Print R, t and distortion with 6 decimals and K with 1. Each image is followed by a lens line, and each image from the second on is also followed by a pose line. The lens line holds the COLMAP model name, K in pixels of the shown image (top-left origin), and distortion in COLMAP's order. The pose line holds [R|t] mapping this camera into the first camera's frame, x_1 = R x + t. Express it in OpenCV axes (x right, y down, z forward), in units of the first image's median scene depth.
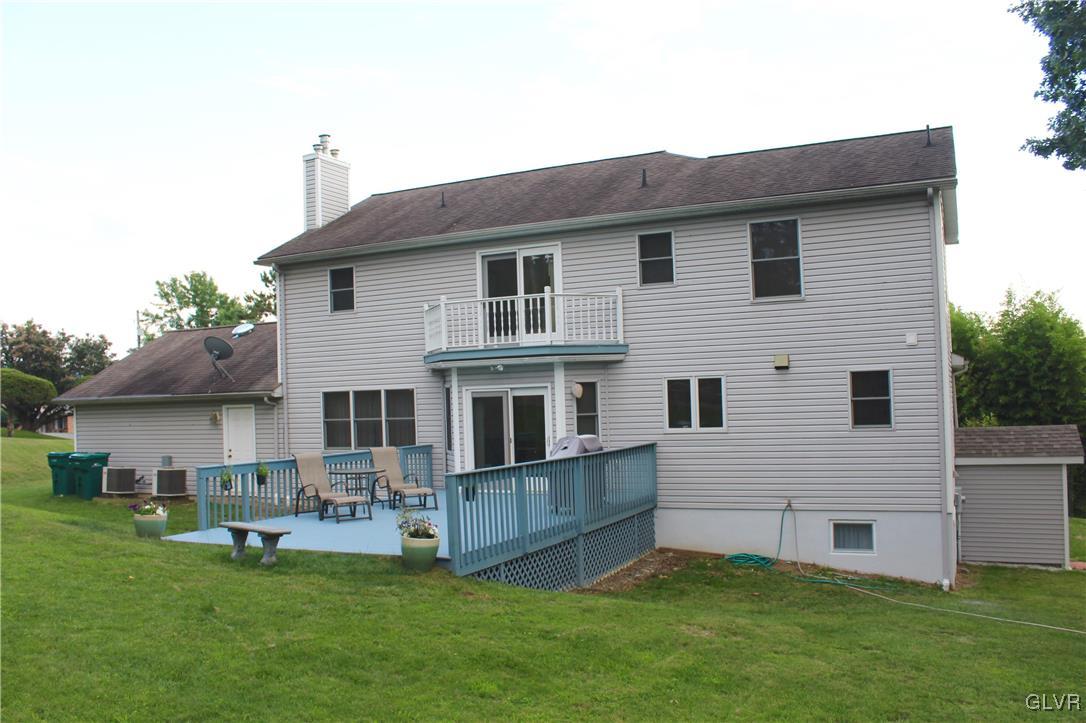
lens RADIAL K [[900.0, 0, 561.2], [0, 900.0, 364.4], [0, 0, 1]] dist [-0.178070, 0.132796]
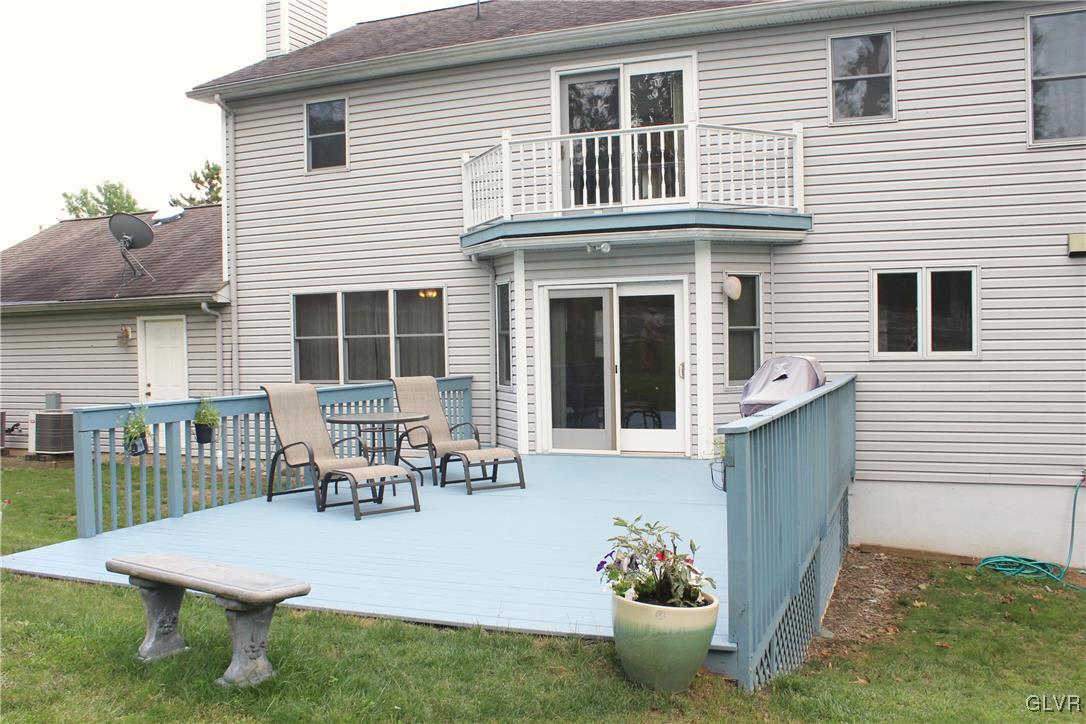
lens RADIAL K [[936.3, 0, 543.0], [0, 936.3, 362.0], [0, 0, 1]] dist [-0.177039, 0.156492]
pose [[0.998892, 0.013619, 0.045046, -0.129291], [-0.016189, 0.998231, 0.057201, 0.042582], [-0.044187, -0.057867, 0.997346, 0.353925]]
